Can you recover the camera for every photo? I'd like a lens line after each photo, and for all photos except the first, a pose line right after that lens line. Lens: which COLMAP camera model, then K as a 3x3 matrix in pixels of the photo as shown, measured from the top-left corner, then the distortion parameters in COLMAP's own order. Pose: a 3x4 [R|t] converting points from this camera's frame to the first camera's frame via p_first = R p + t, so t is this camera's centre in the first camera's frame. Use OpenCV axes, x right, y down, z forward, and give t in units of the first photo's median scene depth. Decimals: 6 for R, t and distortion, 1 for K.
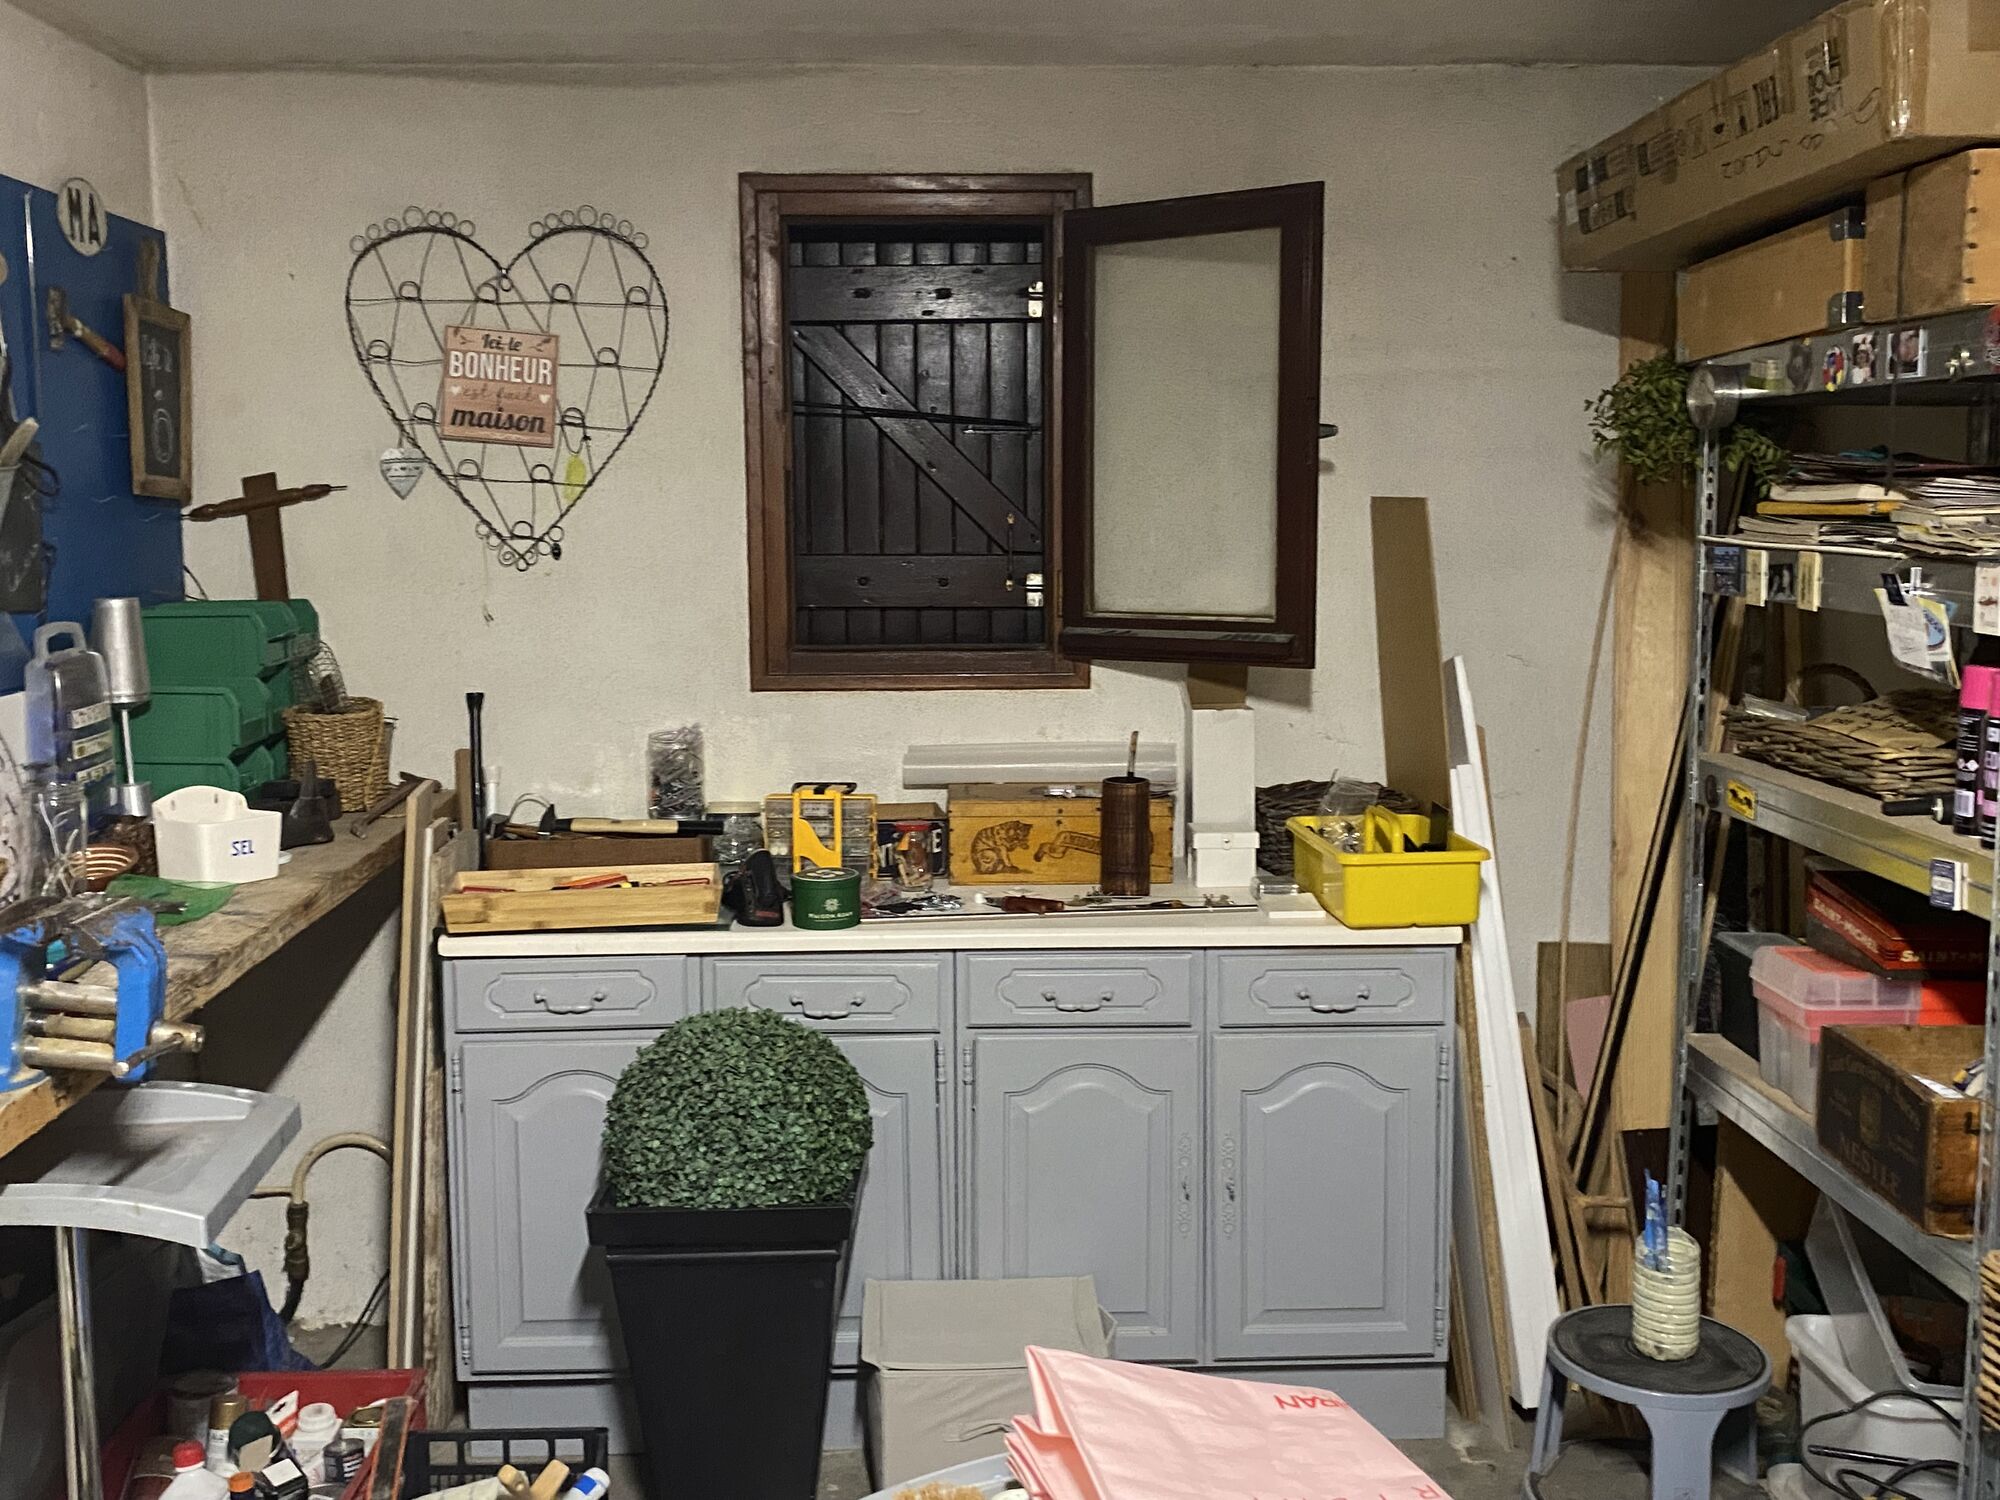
lens RADIAL K [[1922.8, 0, 1001.3], [0, 1922.8, 749.5], [0, 0, 1]] dist [-0.013529, 0.000000]
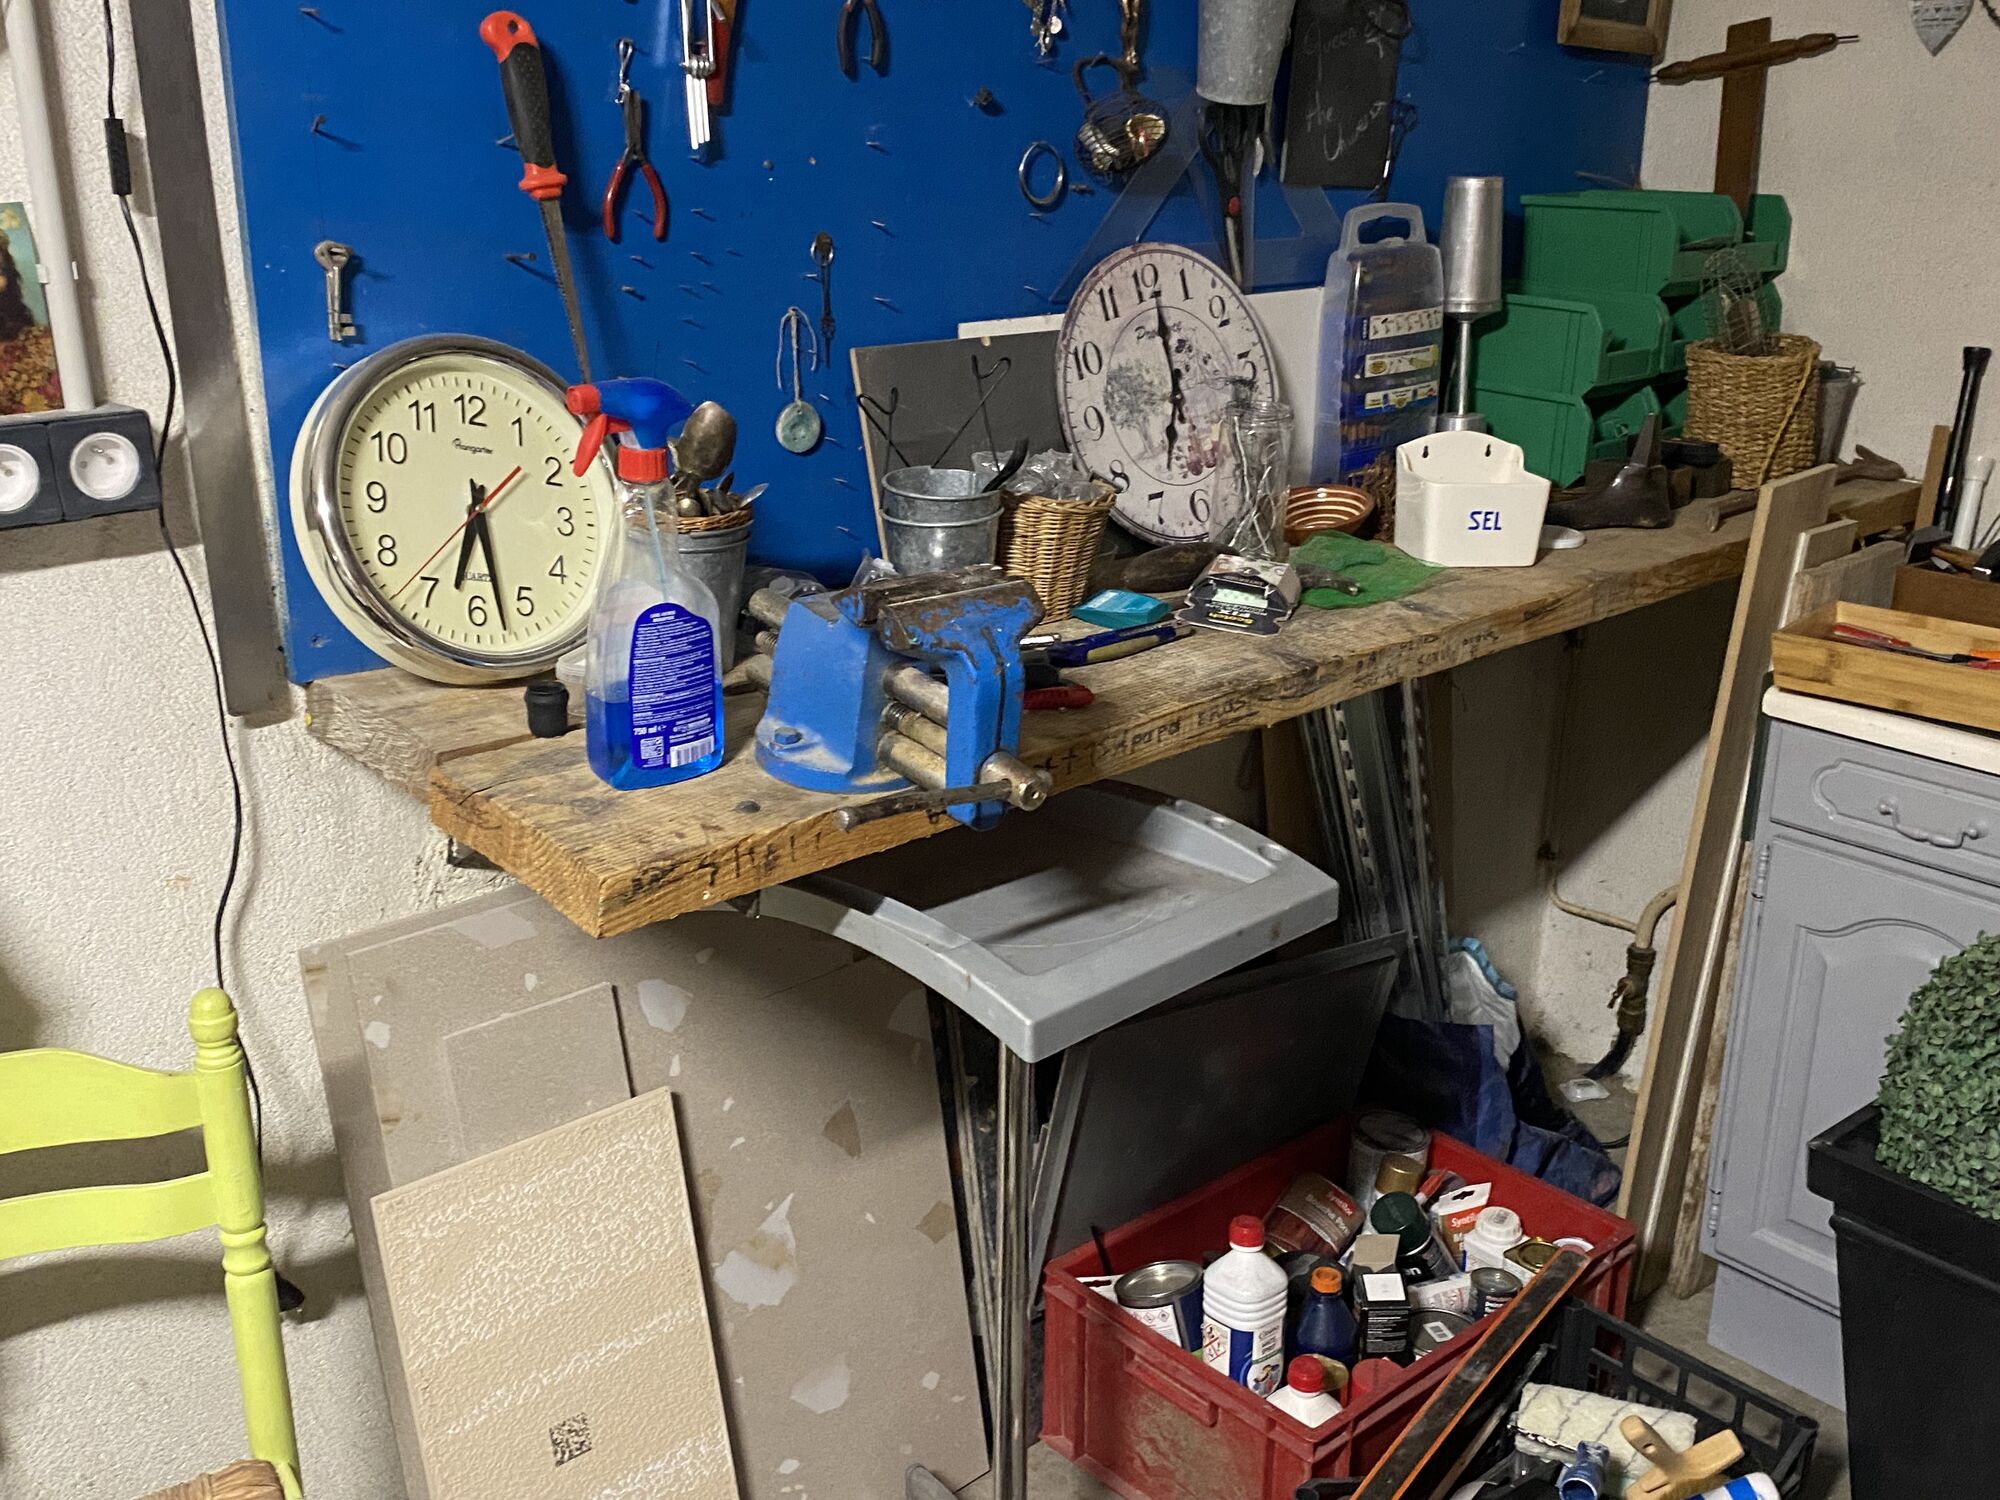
lens RADIAL K [[1922.8, 0, 997.1], [0, 1922.8, 738.4], [0, 0, 1]] dist [-0.013529, 0.000000]
pose [[0.624497, 0.255251, -0.738140, 0.059652], [-0.109895, 0.964403, 0.240518, -0.024201], [0.773257, -0.069085, 0.630318, 0.329055]]
